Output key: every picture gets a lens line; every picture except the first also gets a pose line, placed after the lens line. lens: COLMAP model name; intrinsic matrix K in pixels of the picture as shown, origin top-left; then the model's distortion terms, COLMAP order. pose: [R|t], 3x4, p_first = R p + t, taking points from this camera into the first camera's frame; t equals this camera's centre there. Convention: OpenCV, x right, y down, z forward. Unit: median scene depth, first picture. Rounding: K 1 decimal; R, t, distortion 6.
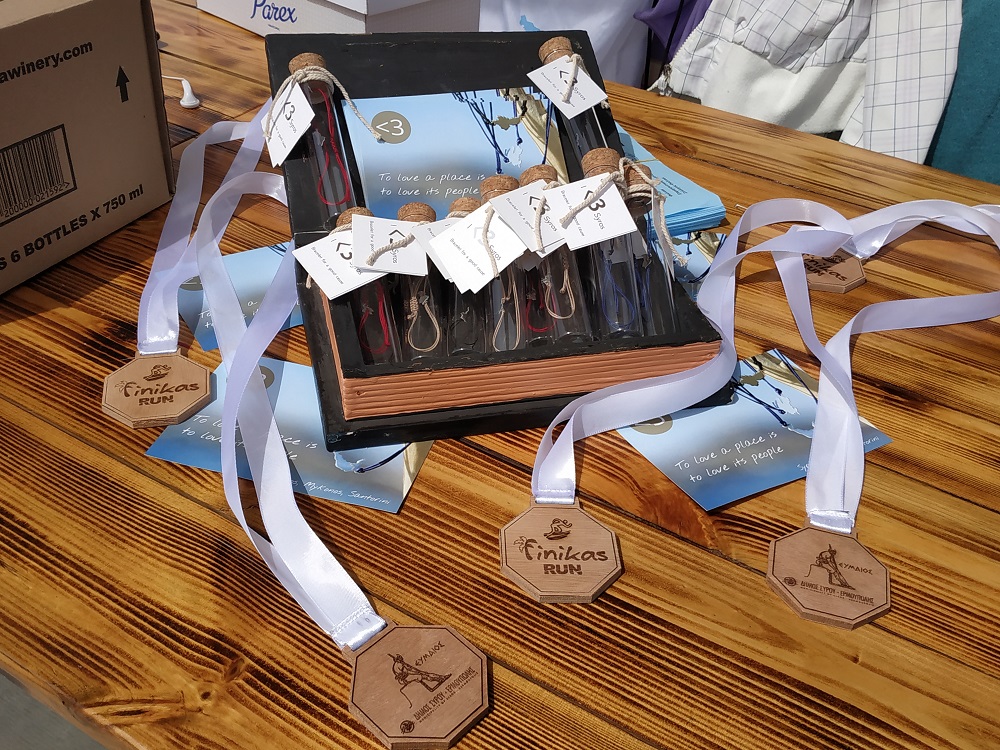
lens RADIAL K [[752.5, 0, 502.7], [0, 752.5, 415.8], [0, 0, 1]] dist [0.044415, -0.056211]
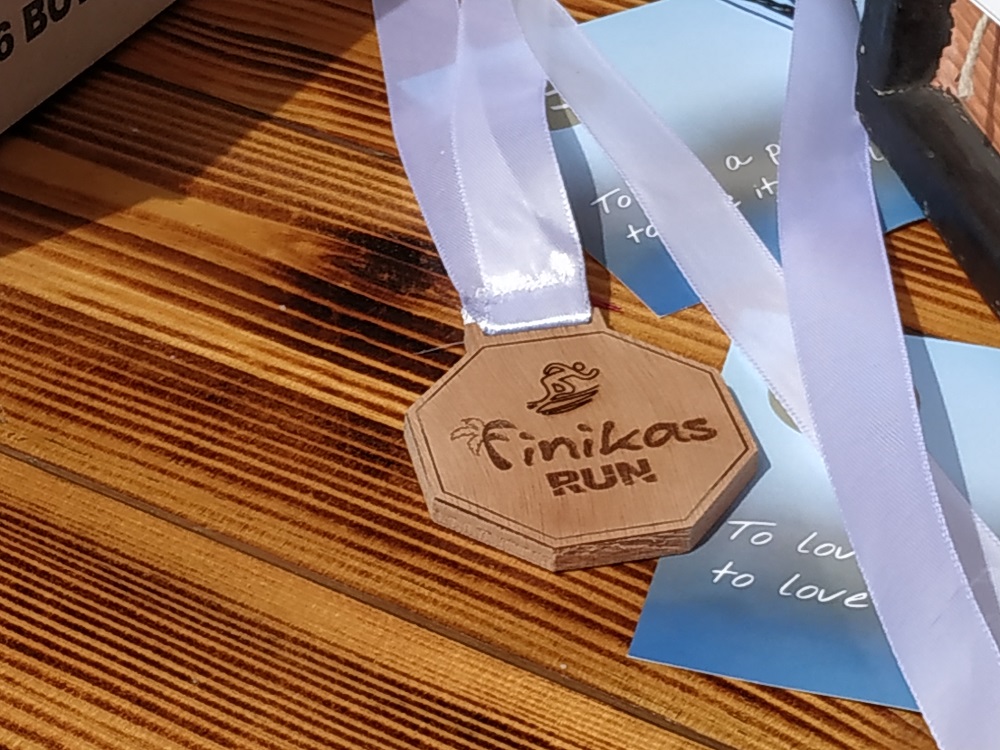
lens RADIAL K [[752.5, 0, 502.7], [0, 752.5, 415.8], [0, 0, 1]] dist [0.044415, -0.056211]
pose [[0.986092, -0.108191, 0.126160, -0.504891], [0.067930, 0.955168, 0.288166, -0.145045], [-0.151681, -0.275588, 0.949233, 0.633524]]
